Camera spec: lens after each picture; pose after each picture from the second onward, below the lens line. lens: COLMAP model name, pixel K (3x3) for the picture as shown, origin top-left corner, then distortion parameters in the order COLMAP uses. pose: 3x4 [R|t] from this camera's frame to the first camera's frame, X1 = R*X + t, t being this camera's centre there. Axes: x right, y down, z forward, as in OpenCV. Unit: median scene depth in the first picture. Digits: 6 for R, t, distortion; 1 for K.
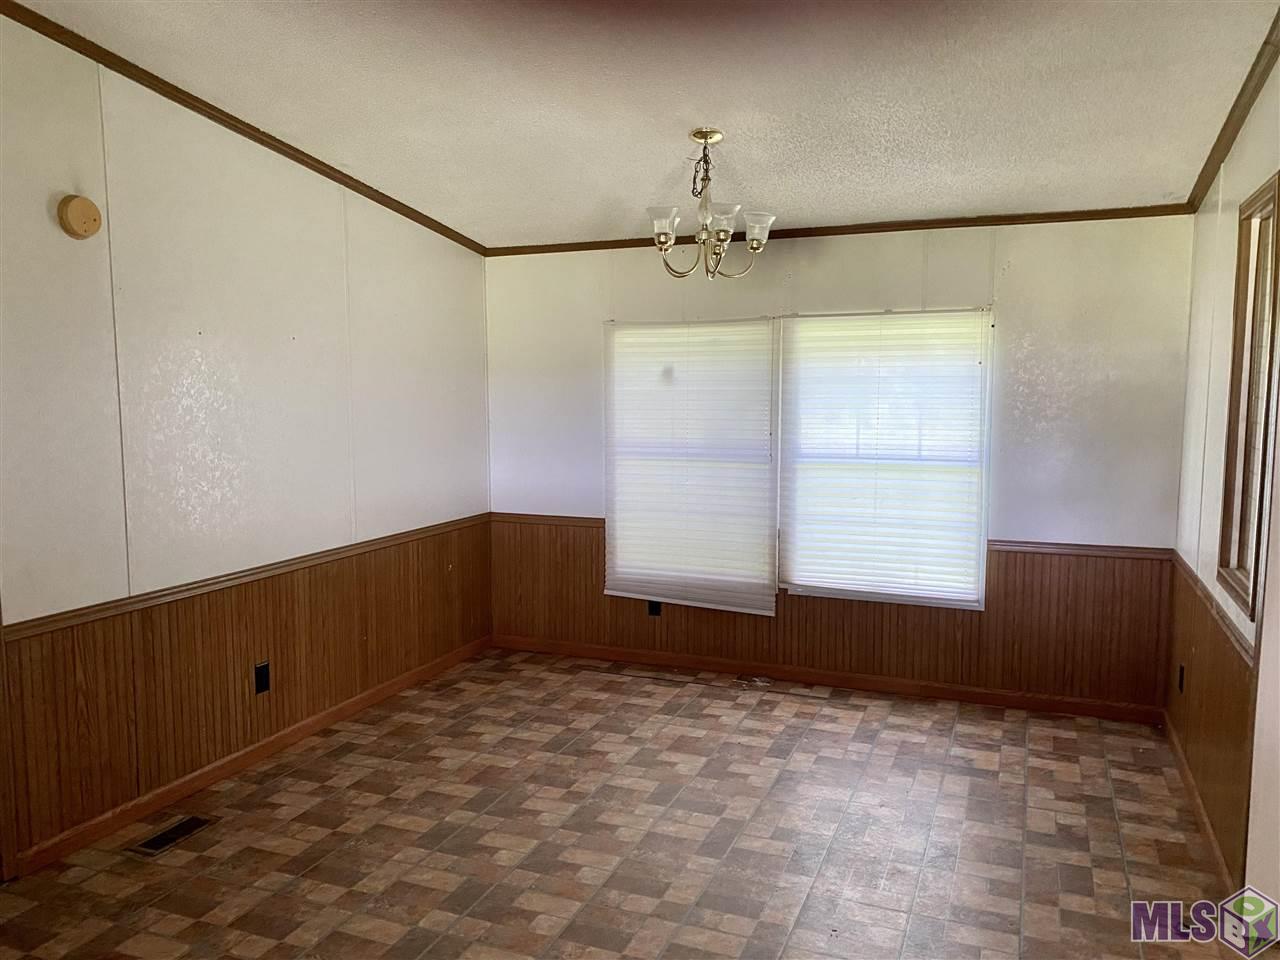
lens RADIAL K [[974.8, 0, 640.0], [0, 974.8, 480.0], [0, 0, 1]] dist [0.083160, -0.116055]
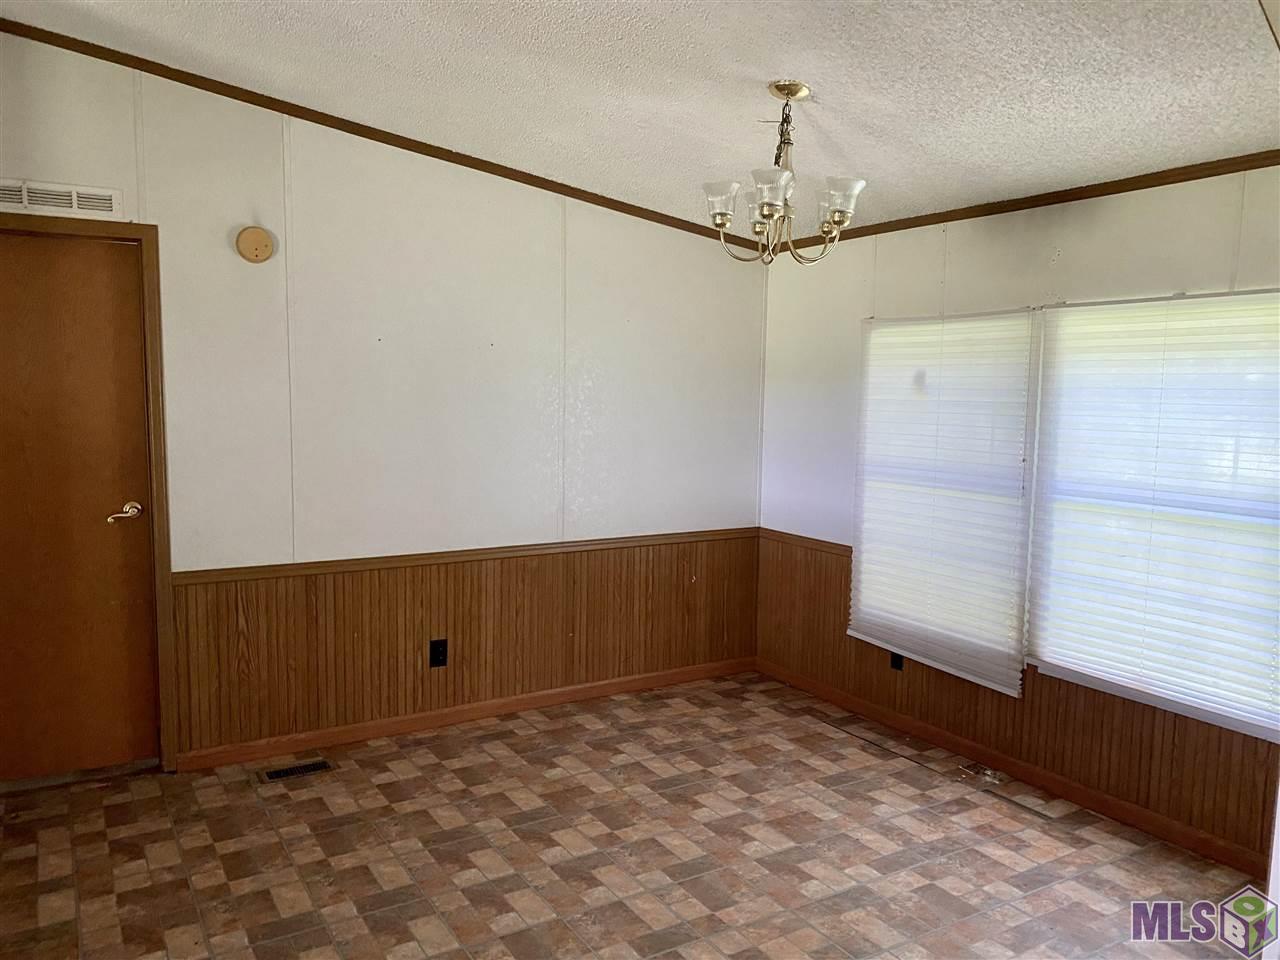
lens RADIAL K [[988.3, 0, 641.9], [0, 988.3, 487.0], [0, 0, 1]] dist [0.121177, -0.232399]
pose [[0.808757, 0.076240, -0.583180, 0.371693], [-0.076661, 0.996768, 0.023996, -0.023215], [0.583125, 0.025301, 0.811989, 0.199219]]
